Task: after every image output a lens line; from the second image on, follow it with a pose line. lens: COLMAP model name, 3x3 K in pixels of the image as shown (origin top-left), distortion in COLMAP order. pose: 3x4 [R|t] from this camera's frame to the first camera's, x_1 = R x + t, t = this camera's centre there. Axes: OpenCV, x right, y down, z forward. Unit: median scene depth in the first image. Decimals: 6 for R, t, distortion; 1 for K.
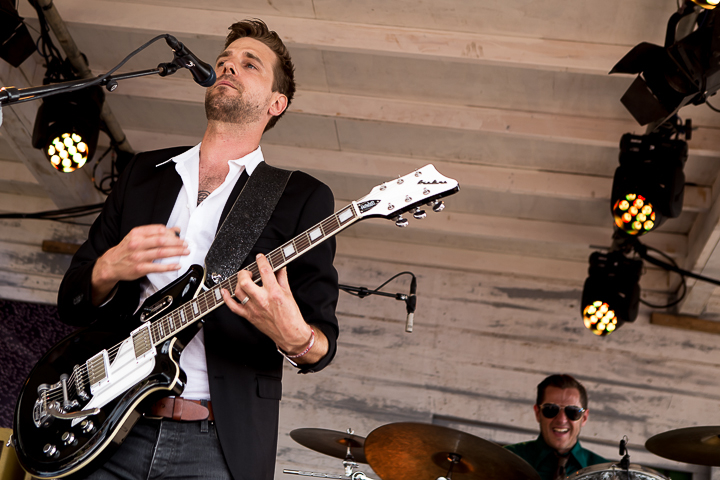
lens RADIAL K [[1457.3, 0, 234.6], [0, 1457.3, 163.3], [0, 0, 1]] dist [0.033949, 0.106382]
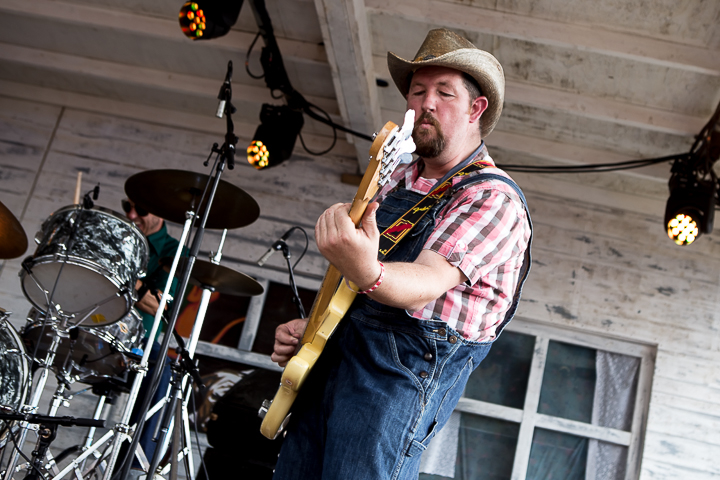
lens RADIAL K [[1019.6, 0, 403.4], [0, 1019.6, 185.2], [0, 0, 1]] dist [-0.016450, 0.058622]
pose [[0.992779, 0.075409, 0.093294, 0.277567], [-0.076983, 0.996943, 0.013379, 0.104775], [-0.091999, -0.020465, 0.995549, 0.138157]]
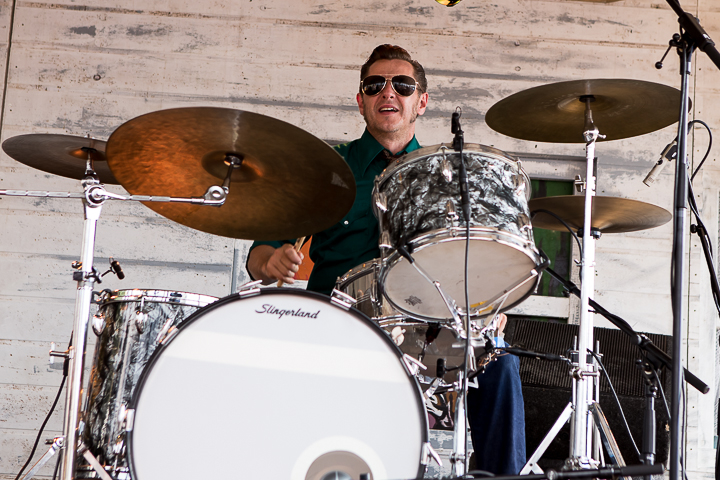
lens RADIAL K [[1811.0, 0, 401.0], [0, 1811.0, 238.4], [0, 0, 1]] dist [-0.006705, 0.710256]
pose [[0.979782, -0.085413, 0.180918, 0.046659], [0.048239, 0.978465, 0.200698, 0.044897], [-0.194164, -0.187913, 0.962803, 0.085322]]
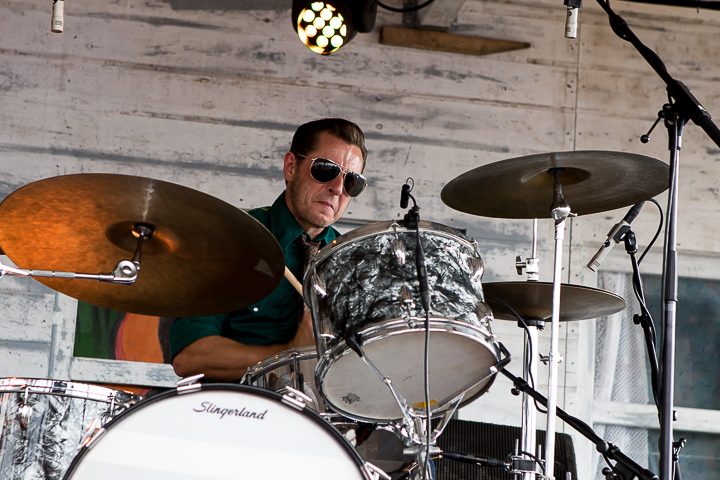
lens RADIAL K [[2040.0, 0, 332.2], [0, 2040.0, 295.0], [0, 0, 1]] dist [0.154493, 0.676371]
pose [[0.956326, -0.061911, 0.285672, -0.014482], [0.003676, 0.979782, 0.200034, 0.037938], [-0.292281, -0.190248, 0.937218, 0.110191]]
